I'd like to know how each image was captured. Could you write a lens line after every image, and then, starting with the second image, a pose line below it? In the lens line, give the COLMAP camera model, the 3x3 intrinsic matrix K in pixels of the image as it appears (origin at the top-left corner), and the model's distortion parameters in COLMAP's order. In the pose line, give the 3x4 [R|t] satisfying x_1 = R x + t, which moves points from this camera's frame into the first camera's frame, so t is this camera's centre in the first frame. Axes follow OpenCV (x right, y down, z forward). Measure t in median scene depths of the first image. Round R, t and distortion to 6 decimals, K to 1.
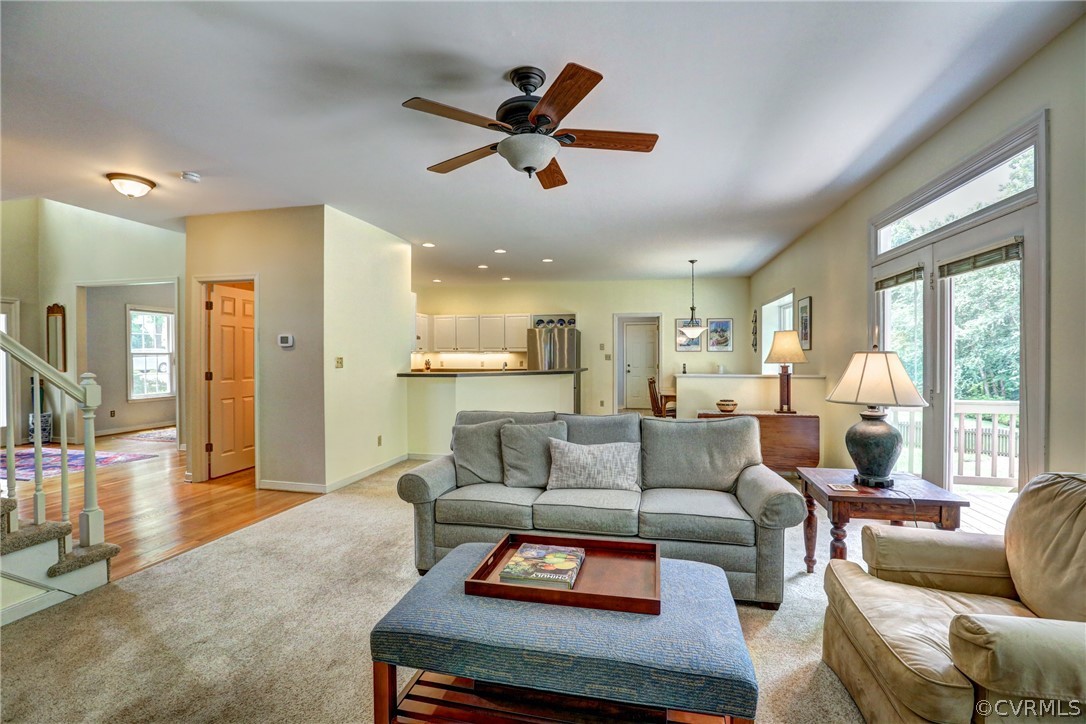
lens RADIAL K [[494.8, 0, 545.5], [0, 494.8, 360.2], [0, 0, 1]] dist [-0.064510, 0.025205]
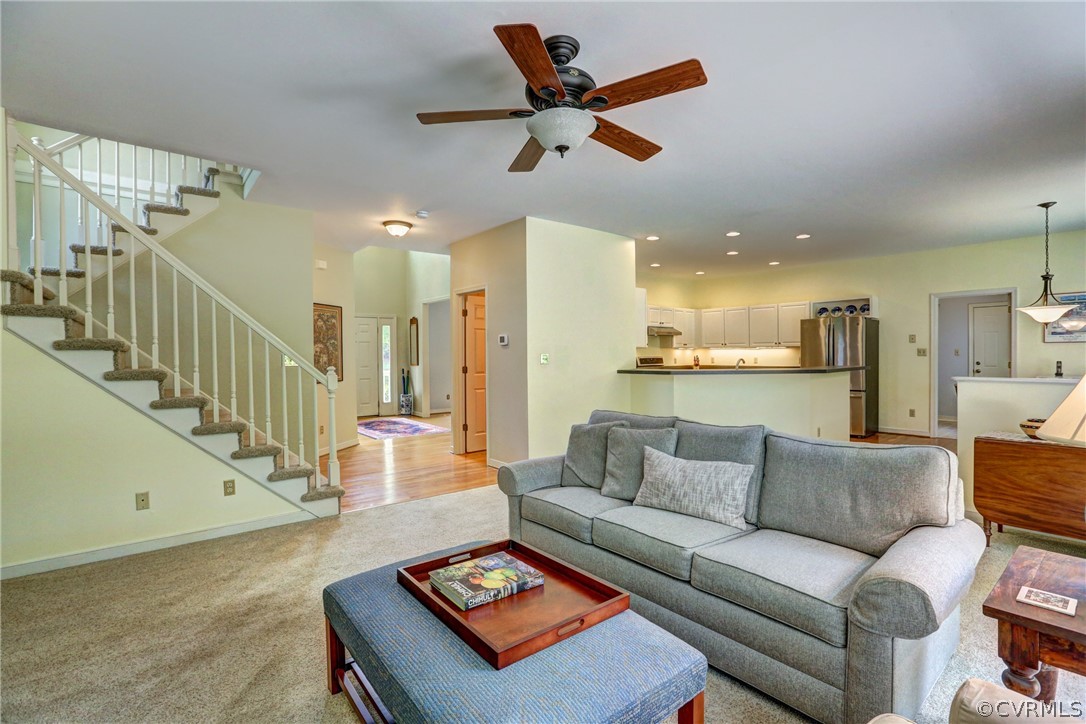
lens RADIAL K [[494.8, 0, 545.5], [0, 494.8, 360.2], [0, 0, 1]] dist [-0.064510, 0.025205]
pose [[0.784064, 0.002948, -0.620673, 0.273937], [0.002036, 0.999971, 0.007322, -0.000903], [0.620676, -0.007005, 0.784036, 0.142586]]
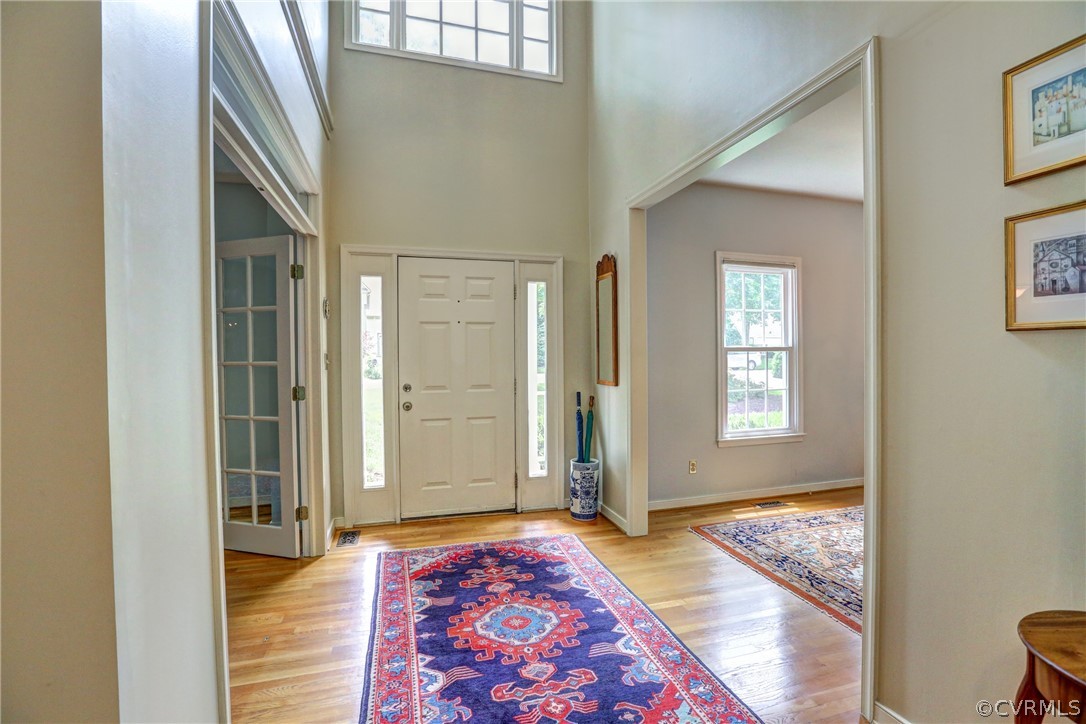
lens RADIAL K [[494.8, 0, 545.5], [0, 494.8, 360.2], [0, 0, 1]] dist [-0.064510, 0.025205]
pose [[0.485389, 0.008639, -0.874256, -0.877073], [-0.002749, 0.999961, 0.008355, -0.010517], [0.874294, -0.001652, 0.485394, 1.011939]]
